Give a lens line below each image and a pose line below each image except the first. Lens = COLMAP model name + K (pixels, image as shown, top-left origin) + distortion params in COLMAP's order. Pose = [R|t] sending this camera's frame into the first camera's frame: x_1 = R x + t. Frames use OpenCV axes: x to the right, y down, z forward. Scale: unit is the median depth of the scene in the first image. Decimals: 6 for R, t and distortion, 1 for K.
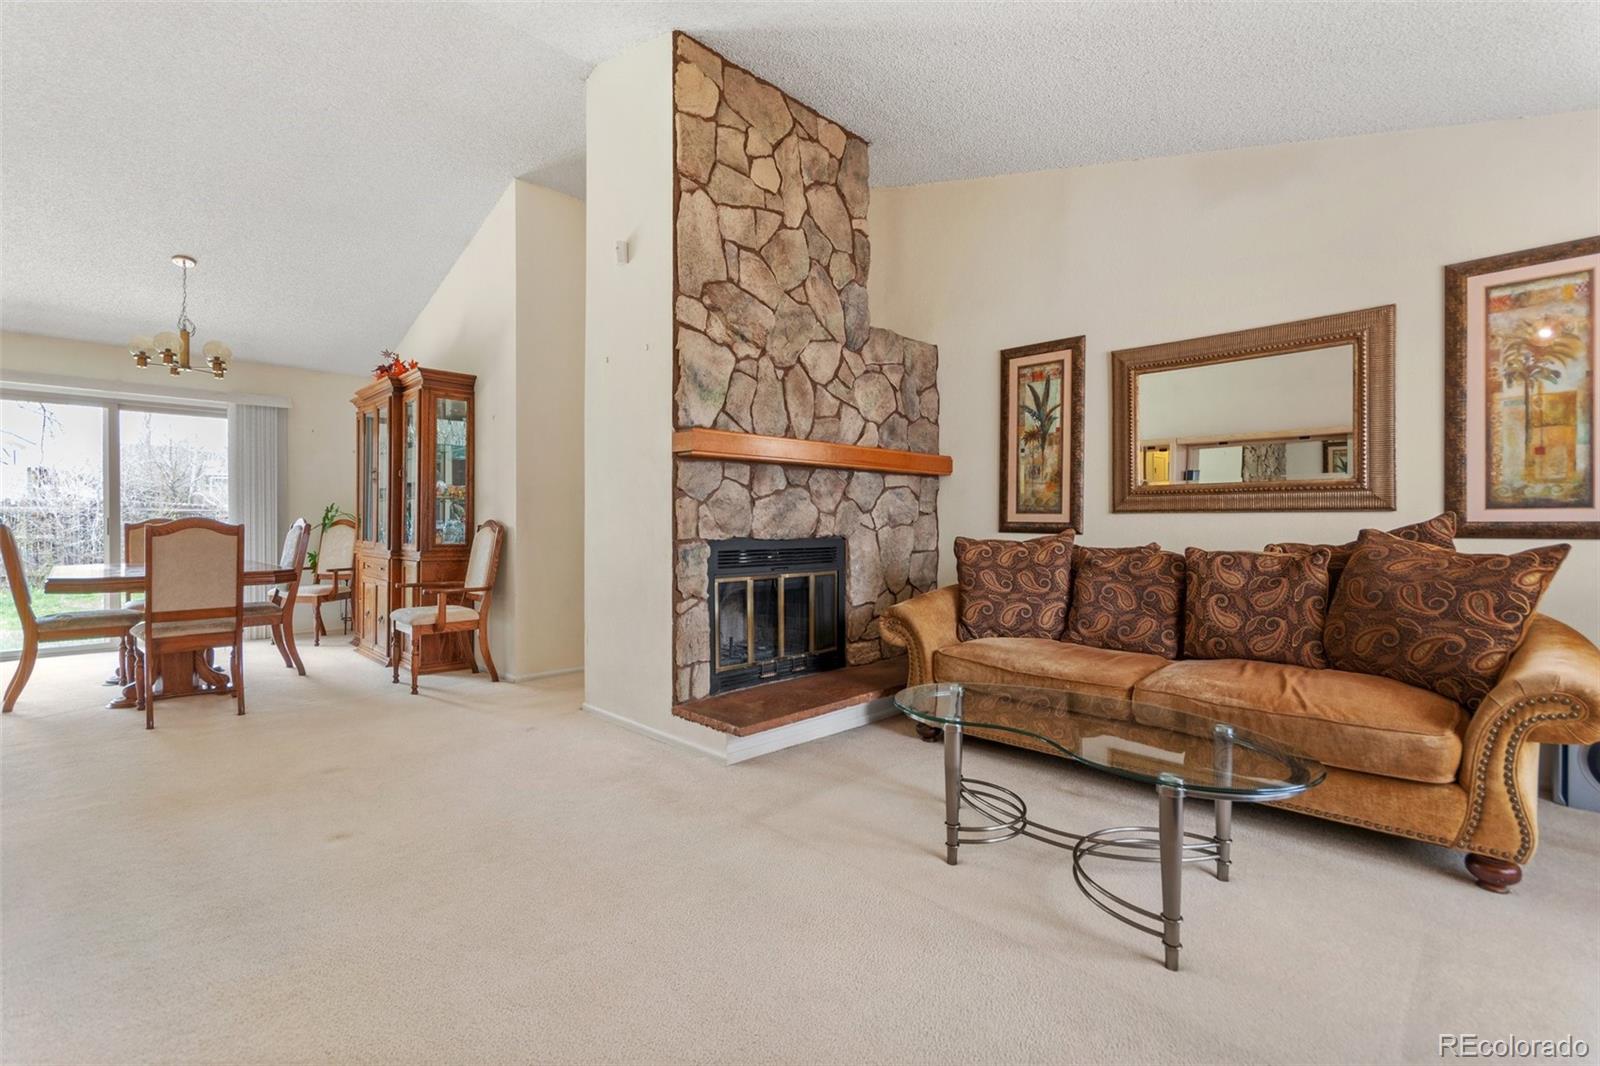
lens RADIAL K [[704.9, 0, 792.4], [0, 704.9, 526.1], [0, 0, 1]] dist [-0.001170, -0.000170]
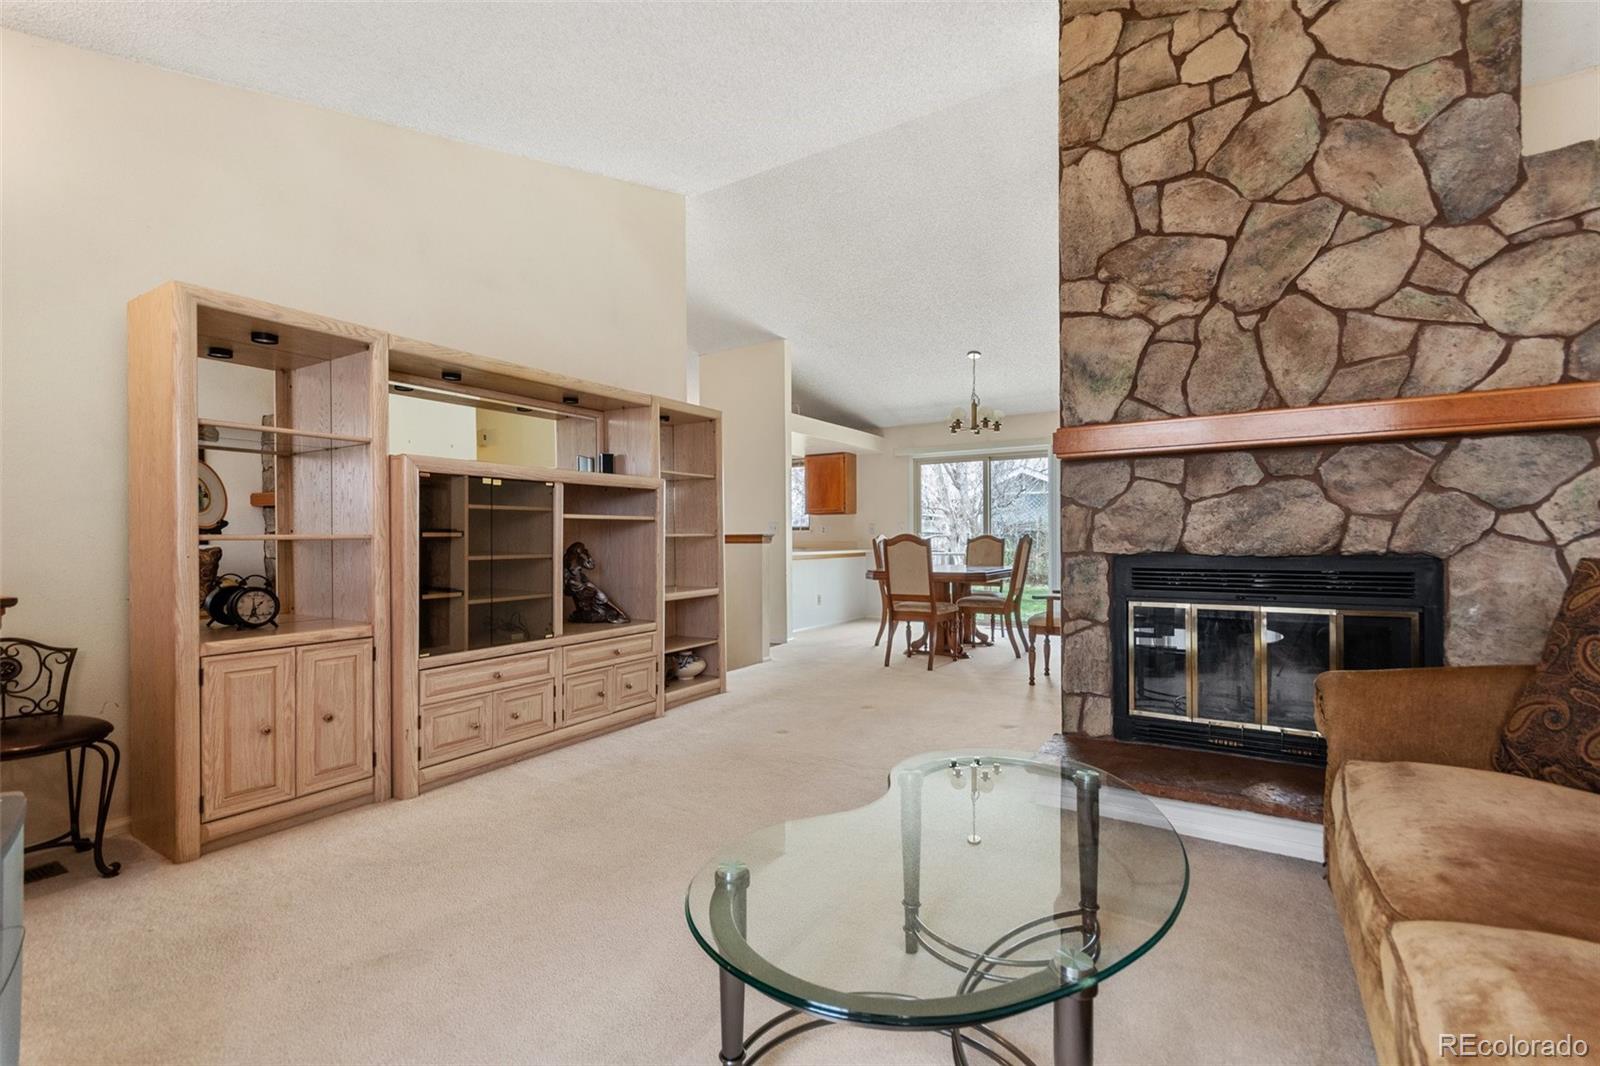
lens RADIAL K [[713.7, 0, 797.8], [0, 713.7, 543.5], [0, 0, 1]] dist [0.000632, -0.000226]
pose [[0.228821, 0.001557, -0.973467, 0.589826], [-0.000601, 0.999999, 0.001458, 0.005701], [0.973468, 0.000251, 0.228821, 0.407775]]
